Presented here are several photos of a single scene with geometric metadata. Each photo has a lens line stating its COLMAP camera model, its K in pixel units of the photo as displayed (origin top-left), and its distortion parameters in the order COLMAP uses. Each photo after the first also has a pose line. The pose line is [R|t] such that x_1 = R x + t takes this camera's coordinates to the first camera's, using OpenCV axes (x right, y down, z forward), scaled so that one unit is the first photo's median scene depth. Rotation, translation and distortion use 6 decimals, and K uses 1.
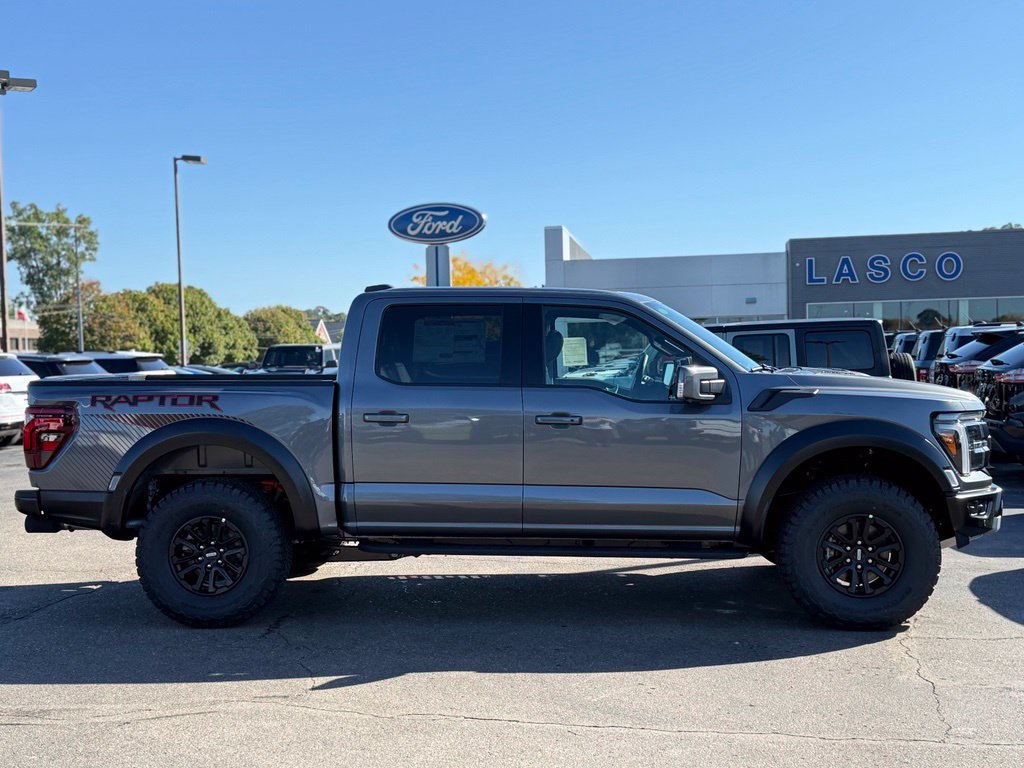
lens RADIAL K [[1241.2, 0, 512.0], [0, 1241.2, 384.0], [0, 0, 1]] dist [0.094569, 0.004693]
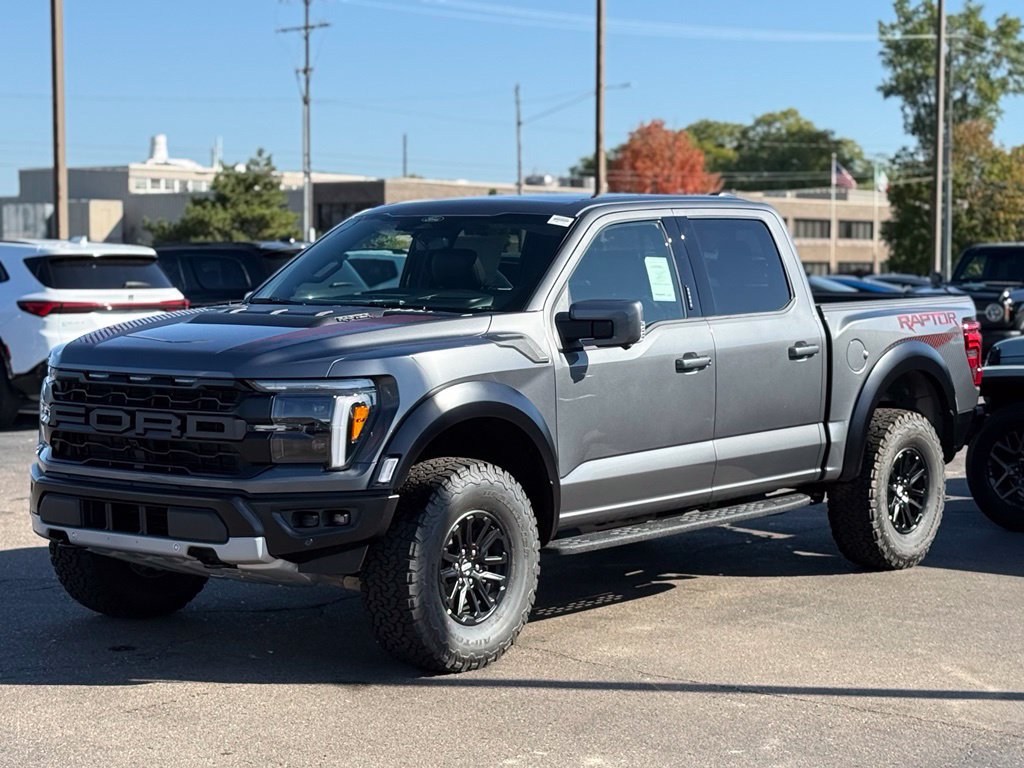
lens RADIAL K [[2111.4, 0, 510.0], [0, 2111.4, 406.9], [0, 0, 1]] dist [0.087734, 0.495651]
pose [[0.843265, 0.064625, -0.533599, 0.643484], [-0.038136, 0.997437, 0.060533, -0.032337], [0.536143, -0.030696, 0.843569, 0.225940]]
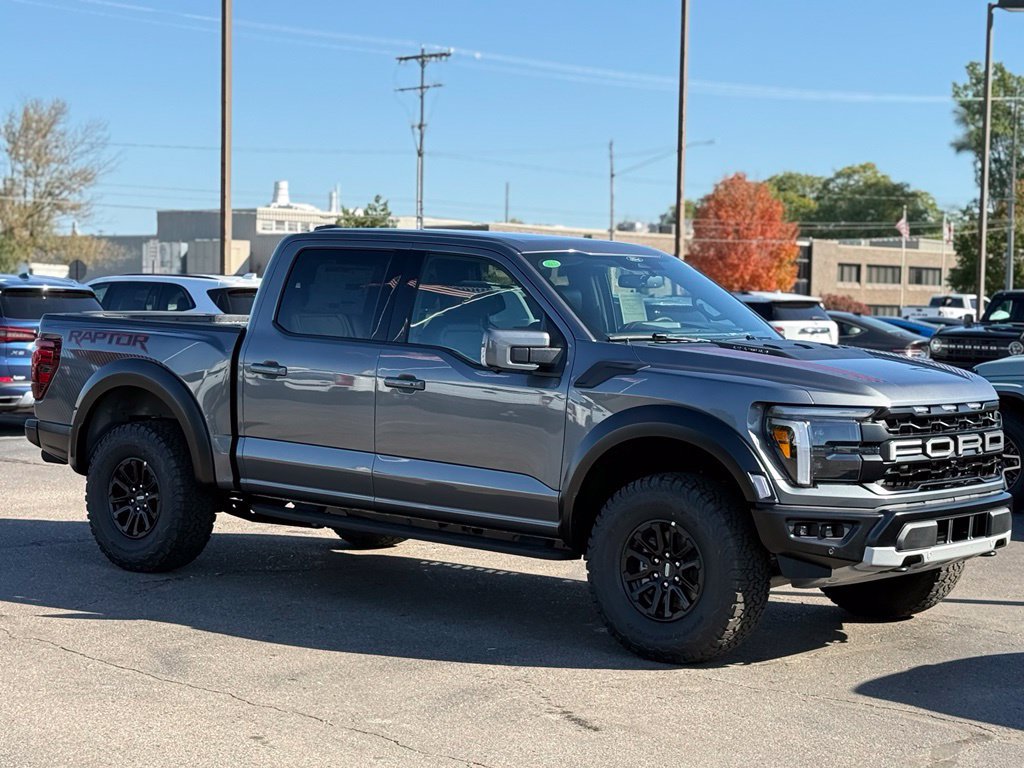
lens RADIAL K [[1979.4, 0, 512.0], [0, 1979.4, 384.0], [0, 0, 1]] dist [0.148949, -0.095125]
pose [[0.817371, 0.064751, -0.572462, 0.865002], [-0.053805, 0.997901, 0.036049, -0.024349], [0.573594, 0.001336, 0.819138, -0.110879]]
